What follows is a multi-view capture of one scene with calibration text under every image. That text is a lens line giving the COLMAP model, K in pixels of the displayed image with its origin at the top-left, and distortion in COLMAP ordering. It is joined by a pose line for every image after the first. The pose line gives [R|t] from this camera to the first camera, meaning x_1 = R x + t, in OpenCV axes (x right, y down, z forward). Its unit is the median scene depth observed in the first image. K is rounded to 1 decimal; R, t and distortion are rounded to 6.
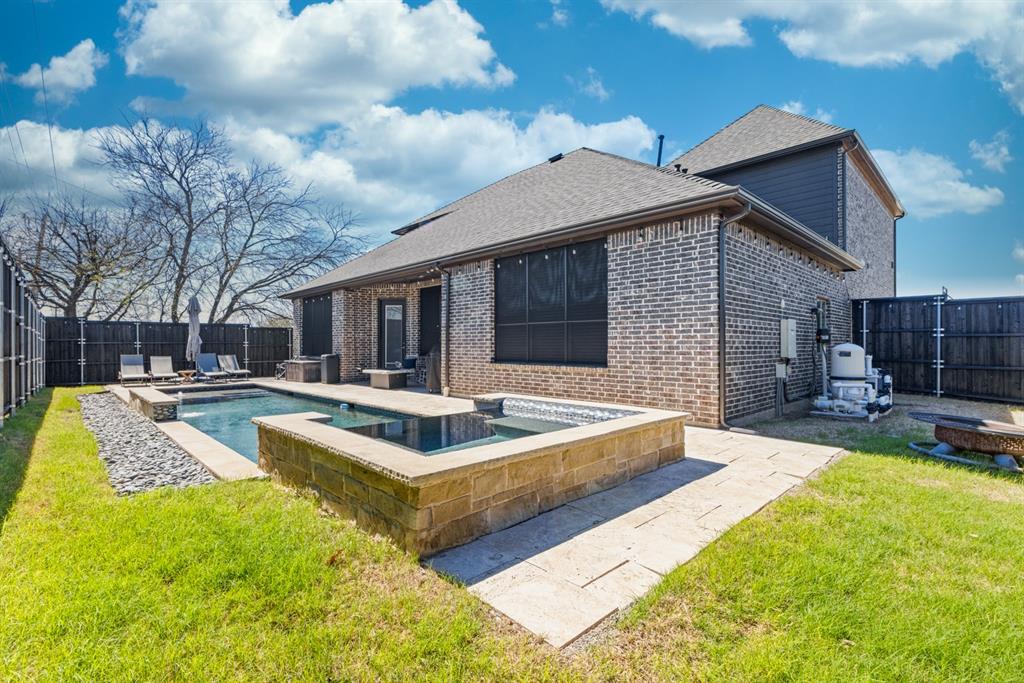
lens RADIAL K [[455.9, 0, 503.3], [0, 455.9, 345.9], [0, 0, 1]] dist [-0.008889, 0.000225]
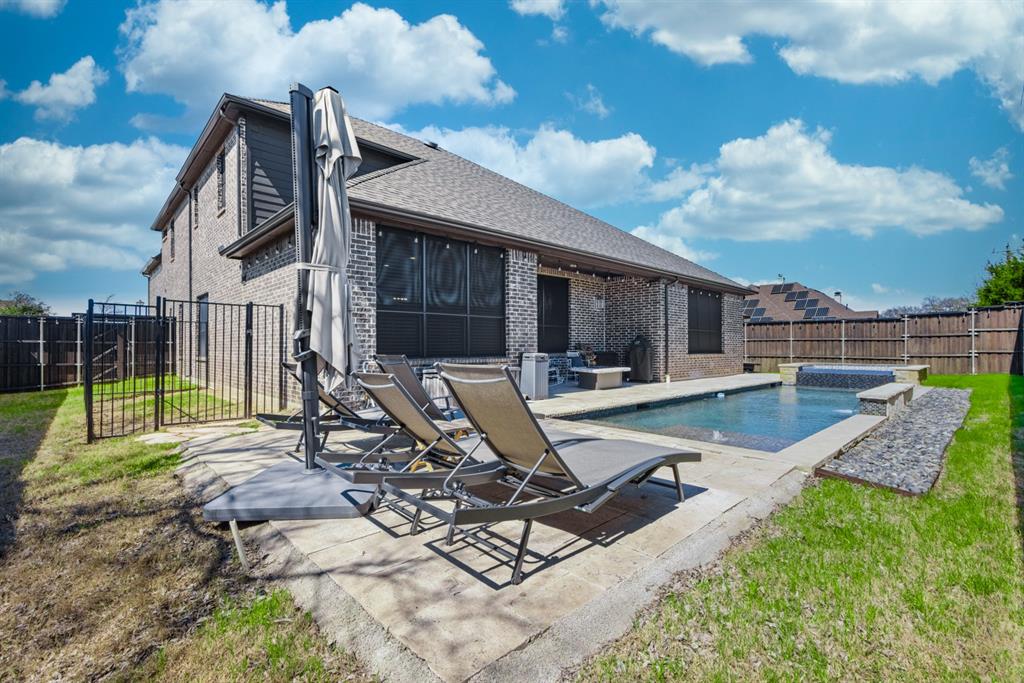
lens RADIAL K [[455.9, 0, 503.3], [0, 455.9, 345.9], [0, 0, 1]] dist [-0.008889, 0.000225]
pose [[0.018517, 0.001767, 0.999827, -1.107468], [-0.003191, 0.999993, -0.001708, 0.011320], [-0.999823, -0.003159, 0.018522, 1.123366]]
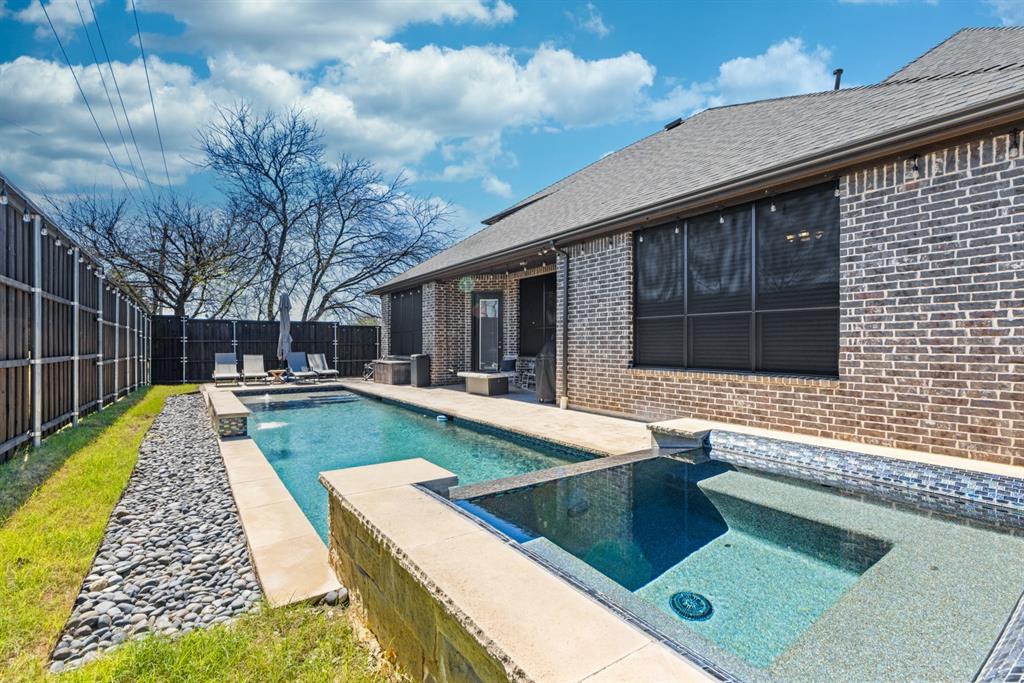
lens RADIAL K [[455.9, 0, 503.3], [0, 455.9, 345.9], [0, 0, 1]] dist [-0.008889, 0.000225]
pose [[0.985824, 0.003695, -0.167743, -0.072635], [-0.003397, 0.999992, 0.002064, -0.000401], [0.167749, -0.001465, 0.985829, 0.149852]]
